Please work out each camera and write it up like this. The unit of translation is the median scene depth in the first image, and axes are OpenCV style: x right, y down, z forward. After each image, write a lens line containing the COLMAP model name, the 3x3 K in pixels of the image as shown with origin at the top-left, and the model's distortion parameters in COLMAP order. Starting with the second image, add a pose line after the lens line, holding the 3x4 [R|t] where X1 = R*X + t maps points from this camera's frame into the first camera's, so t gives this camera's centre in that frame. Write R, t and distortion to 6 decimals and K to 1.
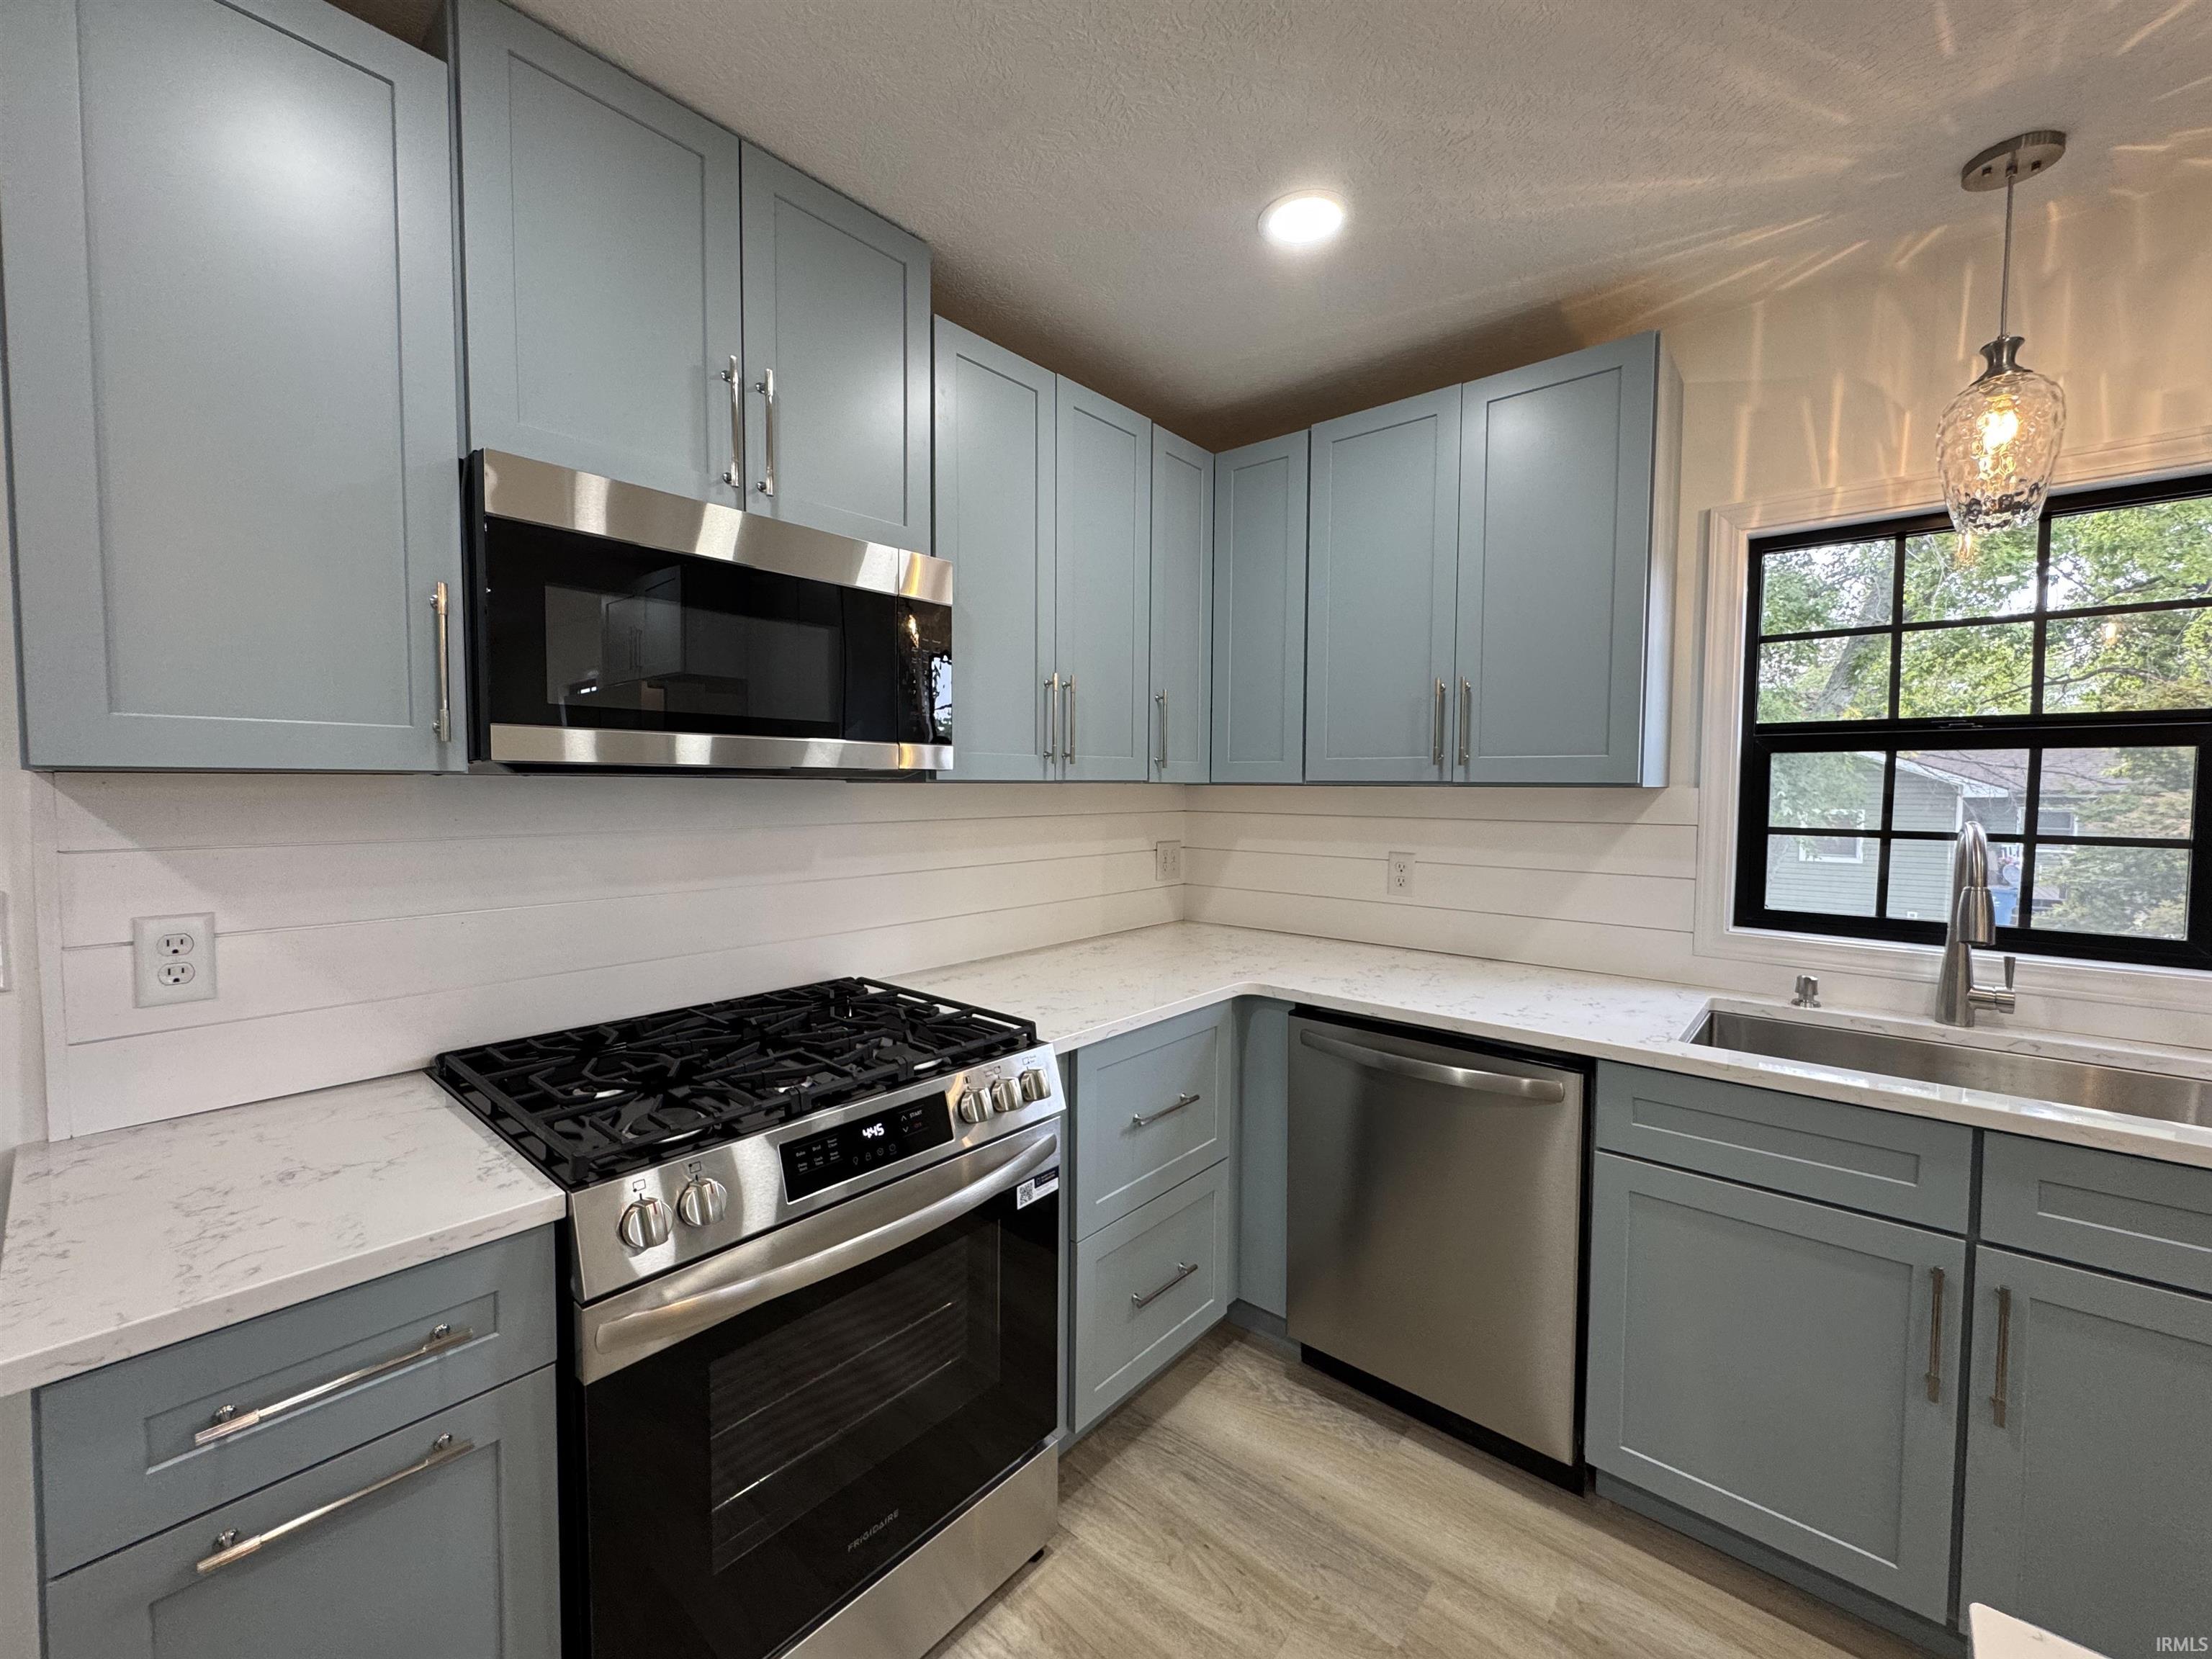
lens RADIAL K [[886.4, 0, 1105.1], [0, 886.4, 826.7], [0, 0, 1]] dist [-0.001453, 0.000254]
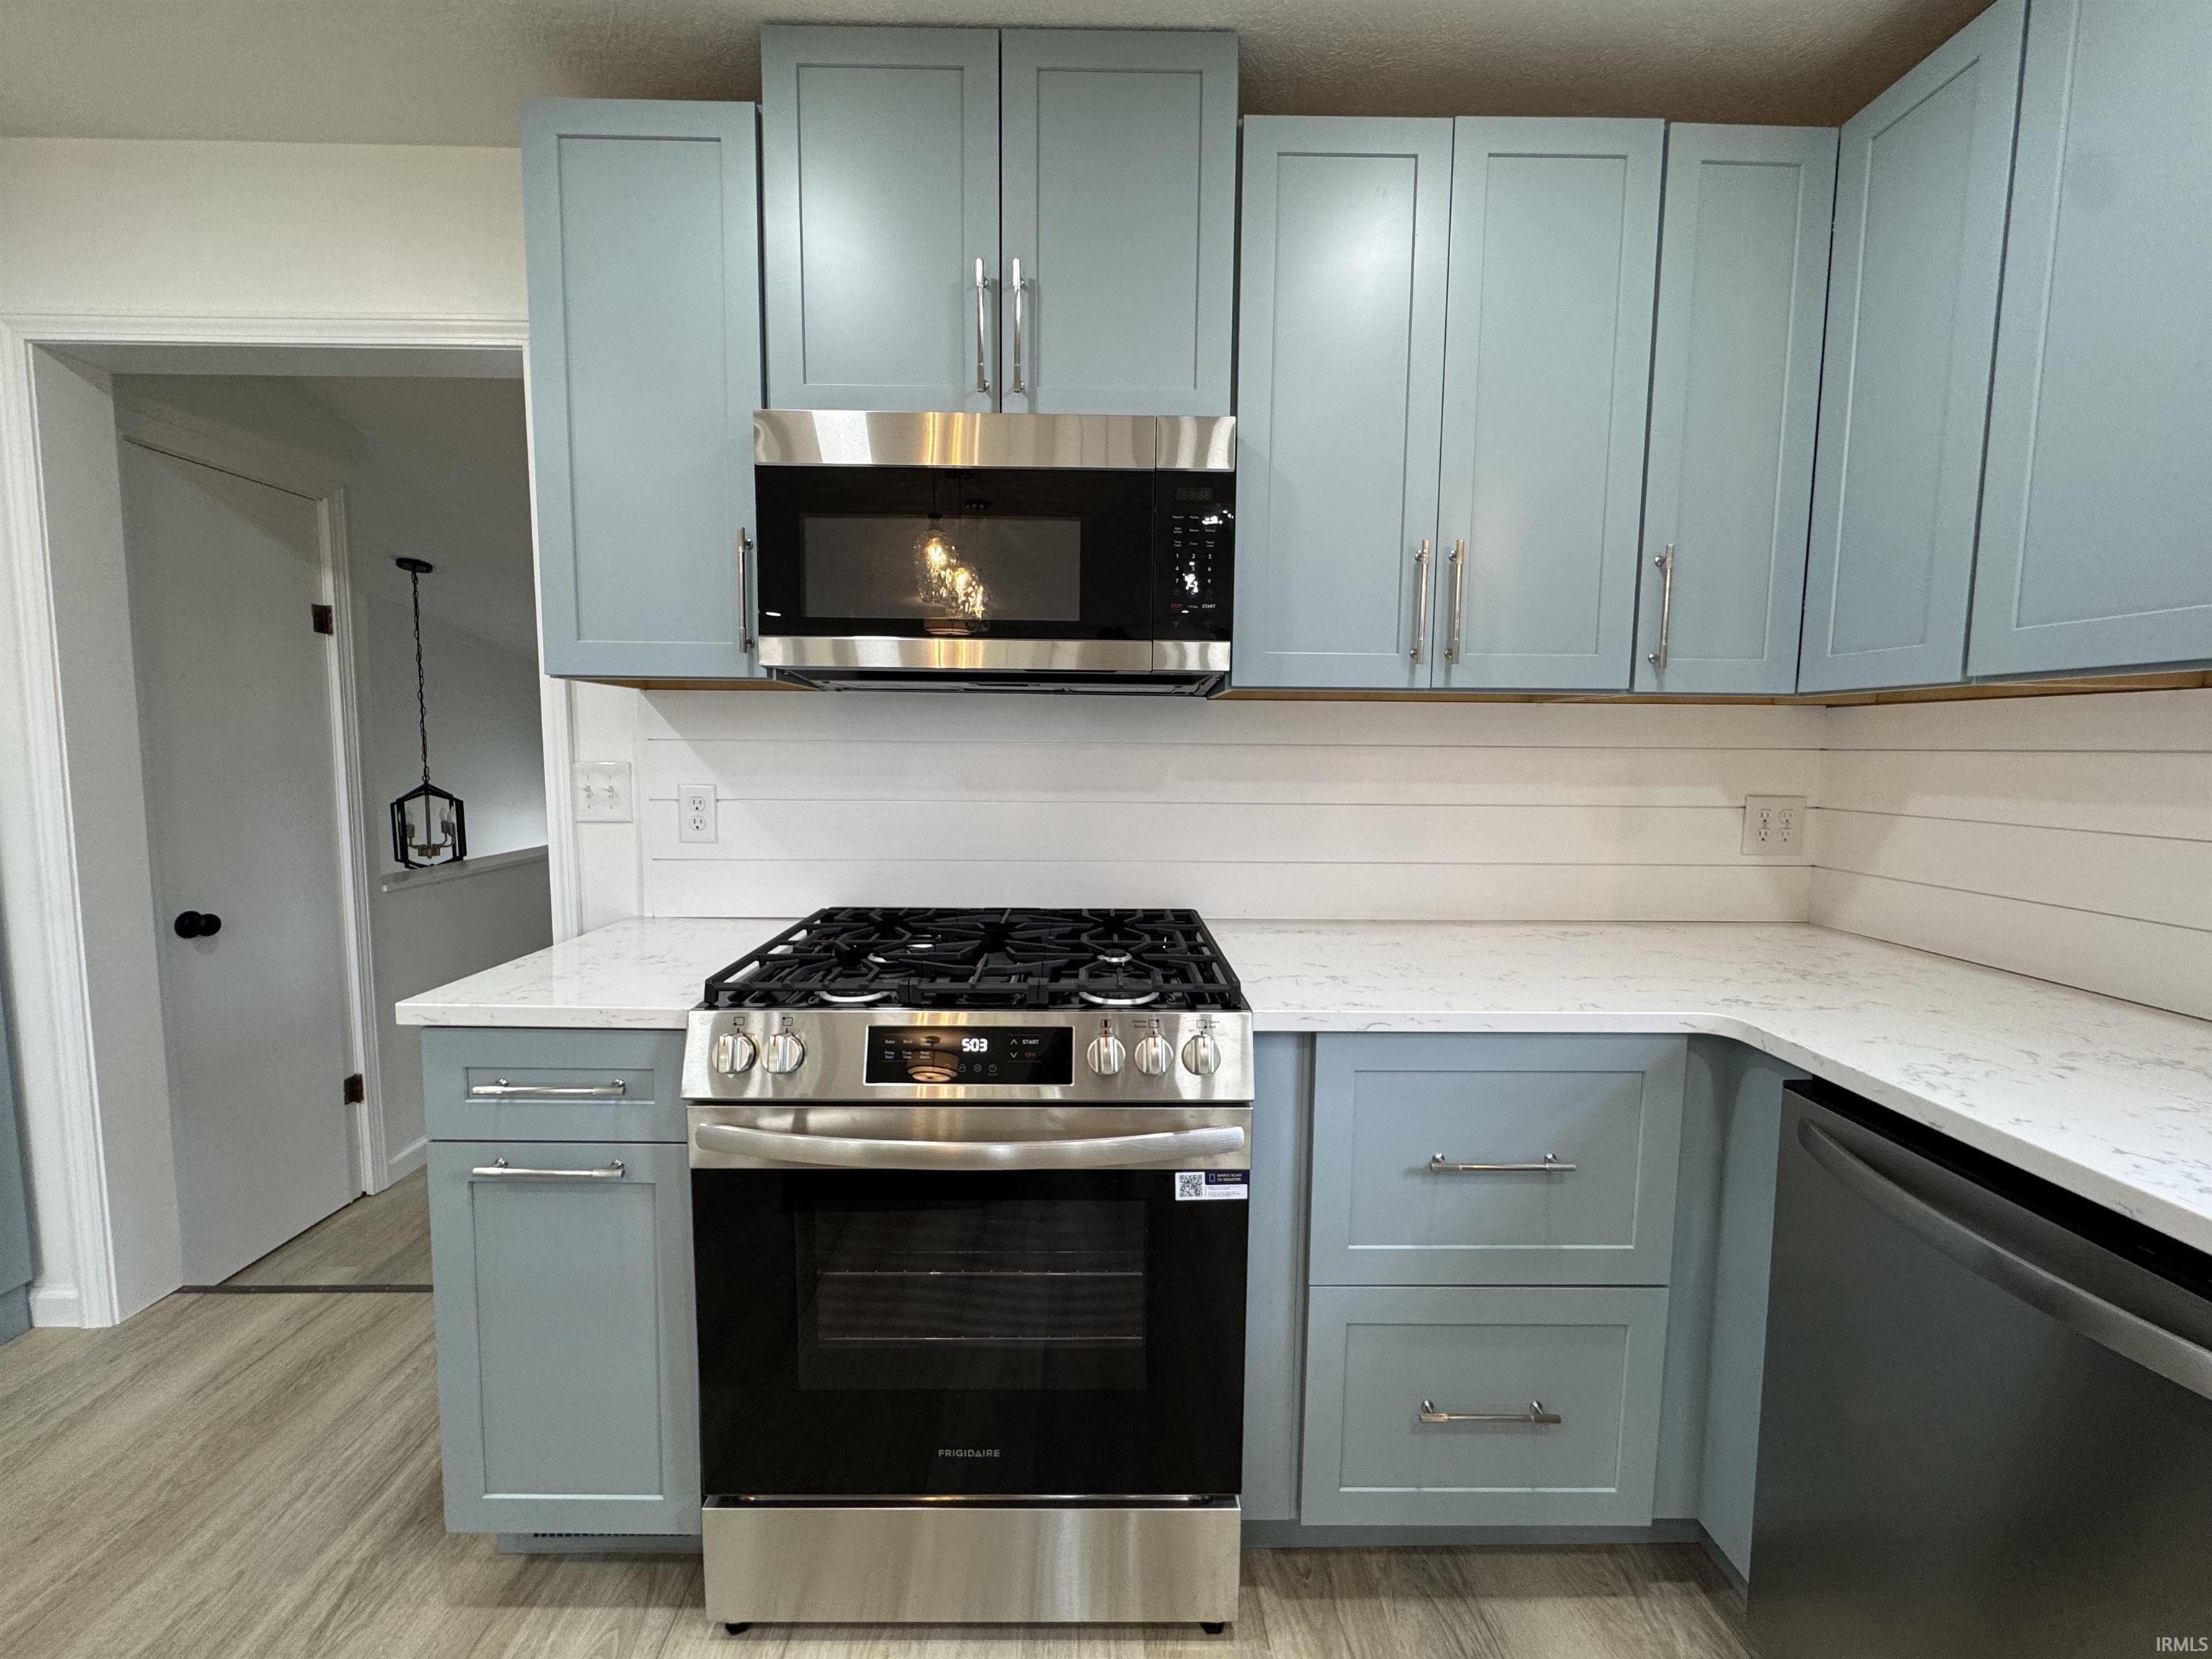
lens RADIAL K [[886.4, 0, 1106.4], [0, 886.4, 826.1], [0, 0, 1]] dist [-0.001453, 0.000254]
pose [[0.664533, 0.068707, -0.744094, 0.393537], [-0.042627, 0.997628, 0.054048, 0.042306], [0.746042, -0.004198, 0.665886, 0.365581]]
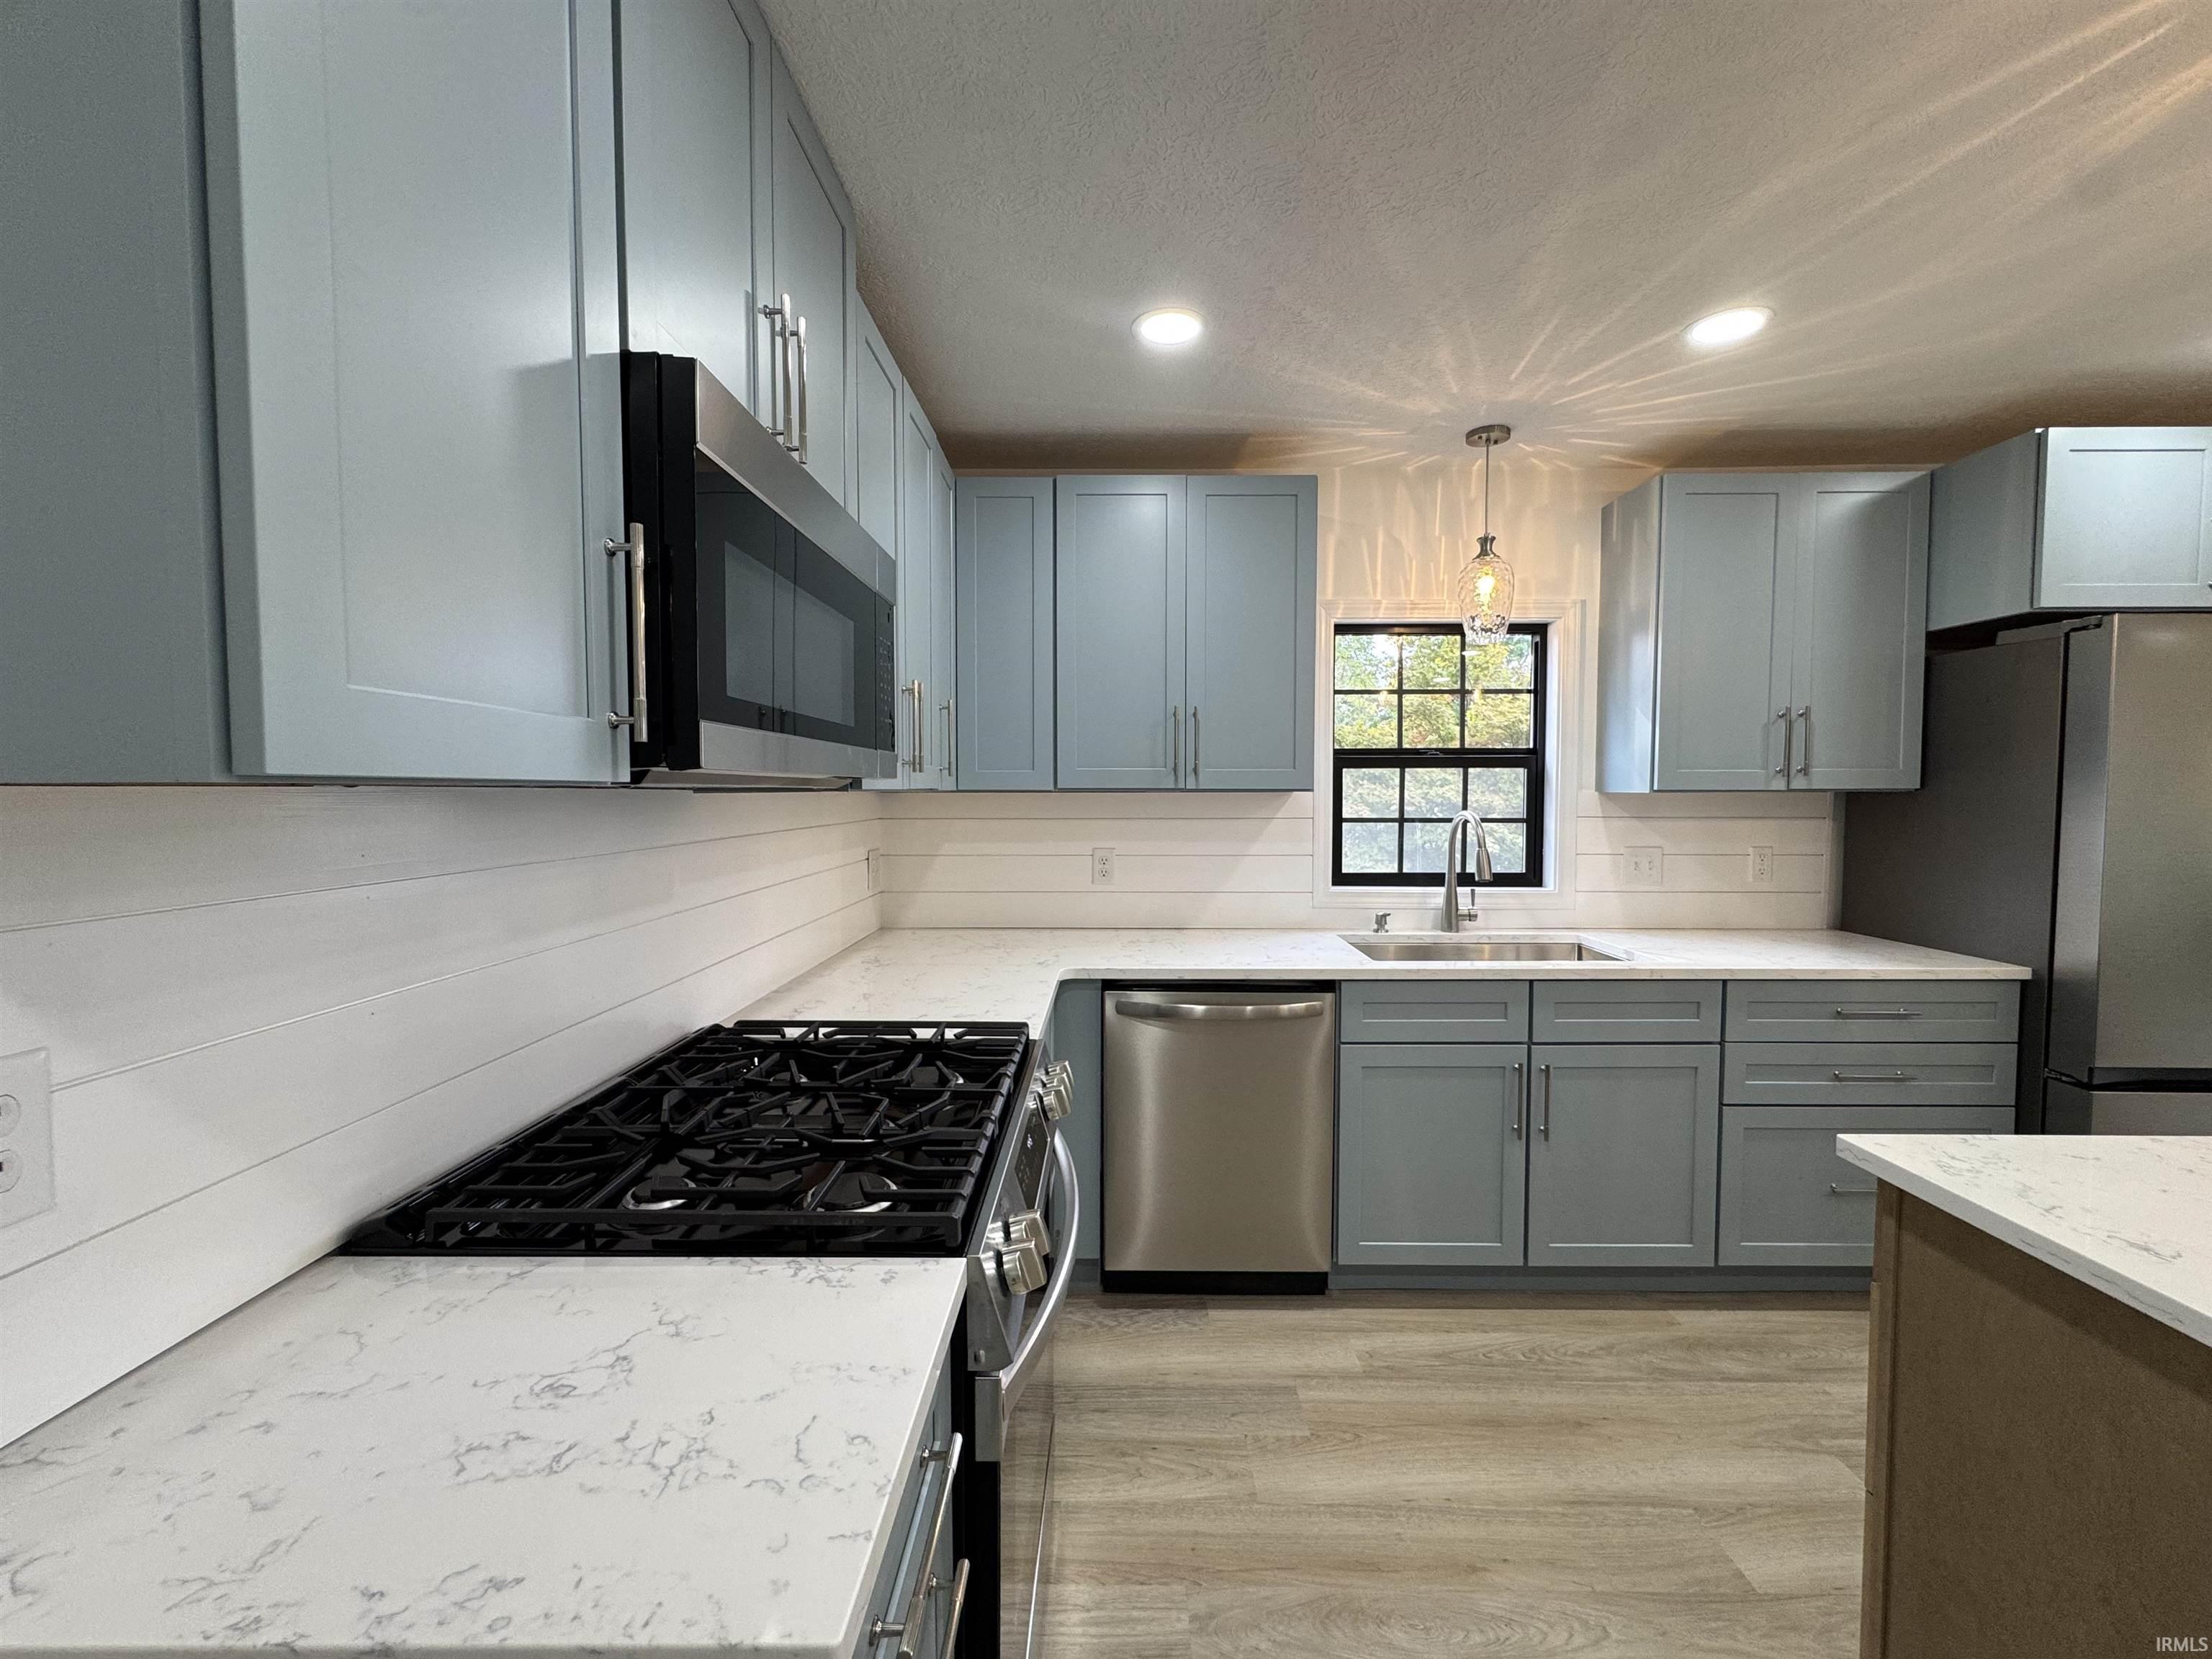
lens RADIAL K [[886.4, 0, 1106.4], [0, 886.4, 827.2], [0, 0, 1]] dist [-0.001453, 0.000254]
pose [[0.764226, -0.033064, 0.644101, -0.629707], [0.036333, 0.999306, 0.008190, -0.012528], [-0.643925, 0.017143, 0.764897, 0.133310]]
